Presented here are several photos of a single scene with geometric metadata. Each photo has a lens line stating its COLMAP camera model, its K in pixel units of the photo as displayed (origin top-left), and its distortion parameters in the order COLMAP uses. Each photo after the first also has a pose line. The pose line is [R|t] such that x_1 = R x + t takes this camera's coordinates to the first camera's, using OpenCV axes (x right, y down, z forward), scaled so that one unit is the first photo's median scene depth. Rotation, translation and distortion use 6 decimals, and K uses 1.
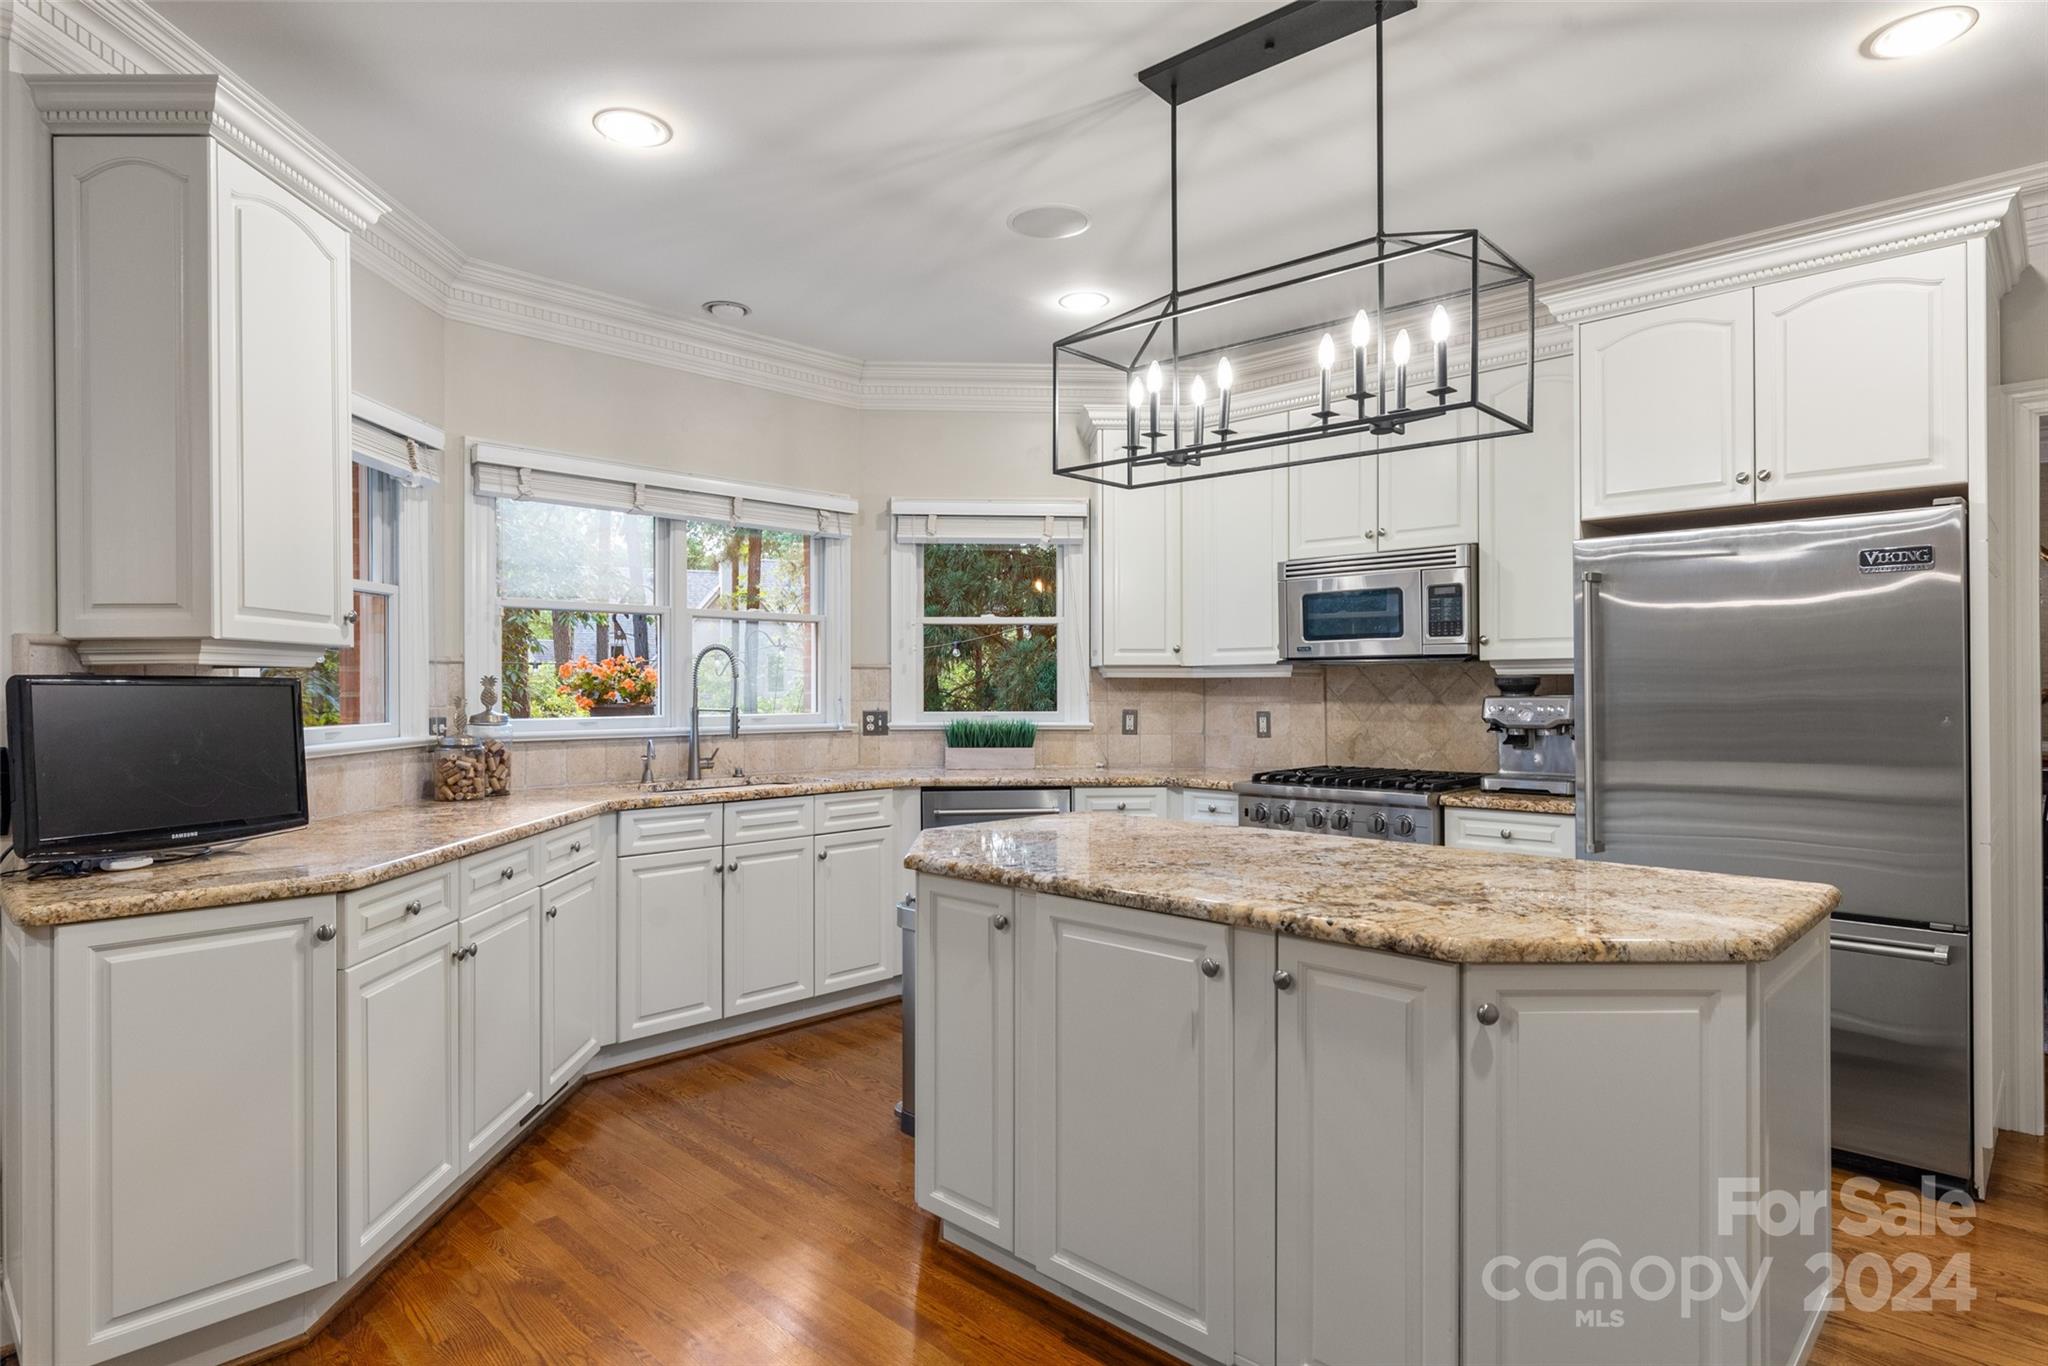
lens RADIAL K [[1143.0, 0, 985.1], [0, 1143.0, 690.0], [0, 0, 1]] dist [-0.003938, 0.000435]
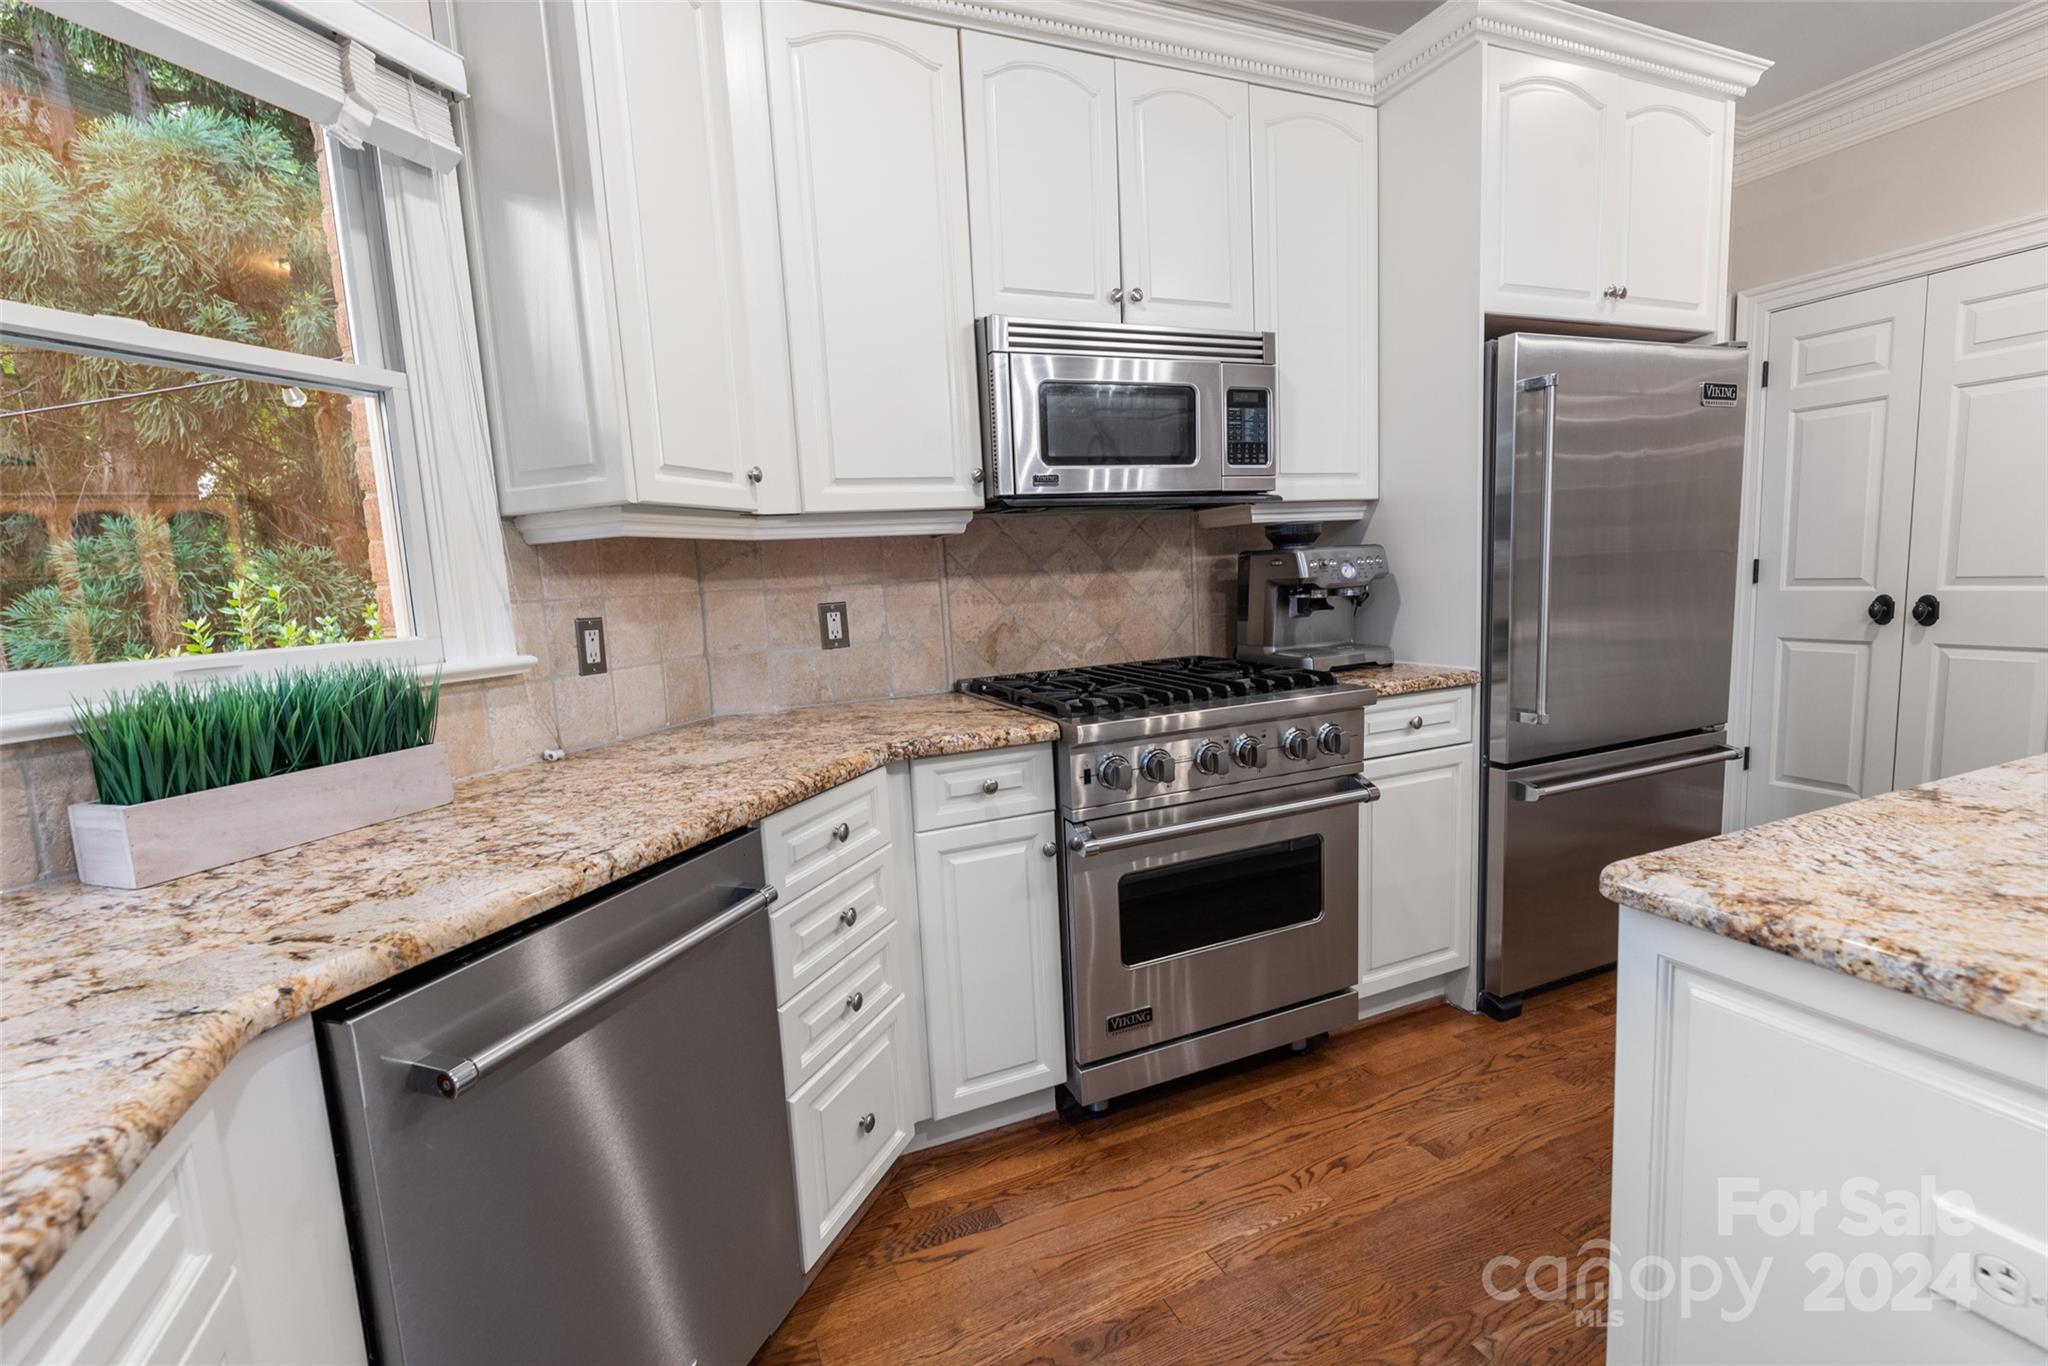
lens RADIAL K [[916.6, 0, 1032.6], [0, 916.6, 685.6], [0, 0, 1]] dist [0.003105, -0.000283]
pose [[0.355434, -0.133043, 0.925184, -0.164196], [0.053096, 0.991094, 0.122122, 0.010588], [-0.933192, 0.005717, 0.359333, 0.830781]]
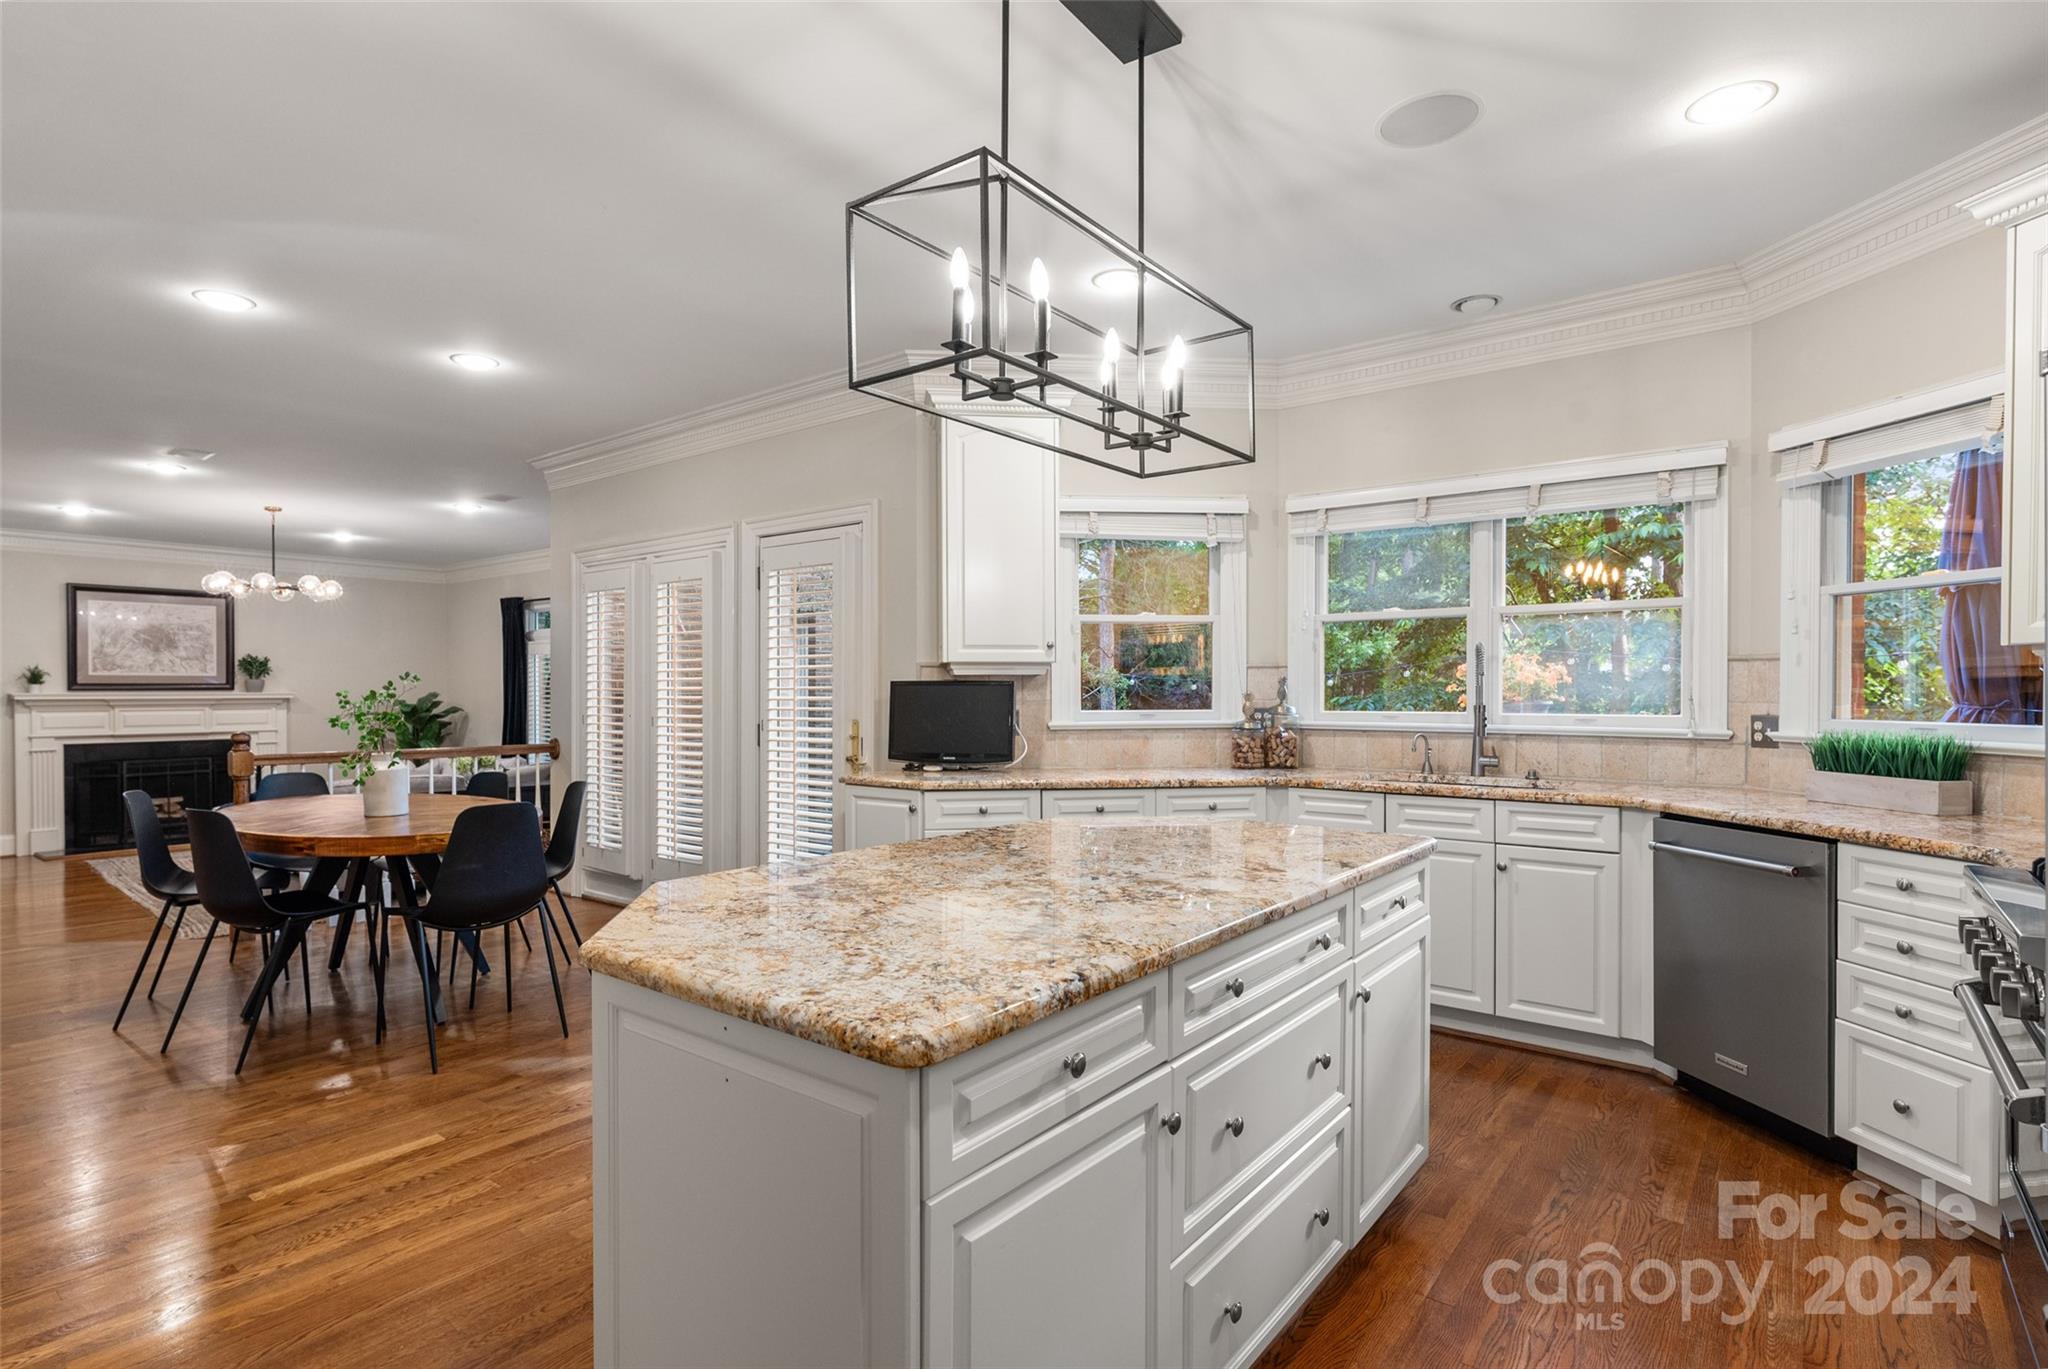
lens RADIAL K [[1011.3, 0, 1008.1], [0, 1011.3, 701.4], [0, 0, 1]] dist [0.000982, 0.000177]
pose [[0.115794, 0.016817, -0.993131, 0.598522], [-0.000501, 0.999858, 0.016872, -0.002741], [0.993273, -0.001456, 0.115786, 0.486632]]
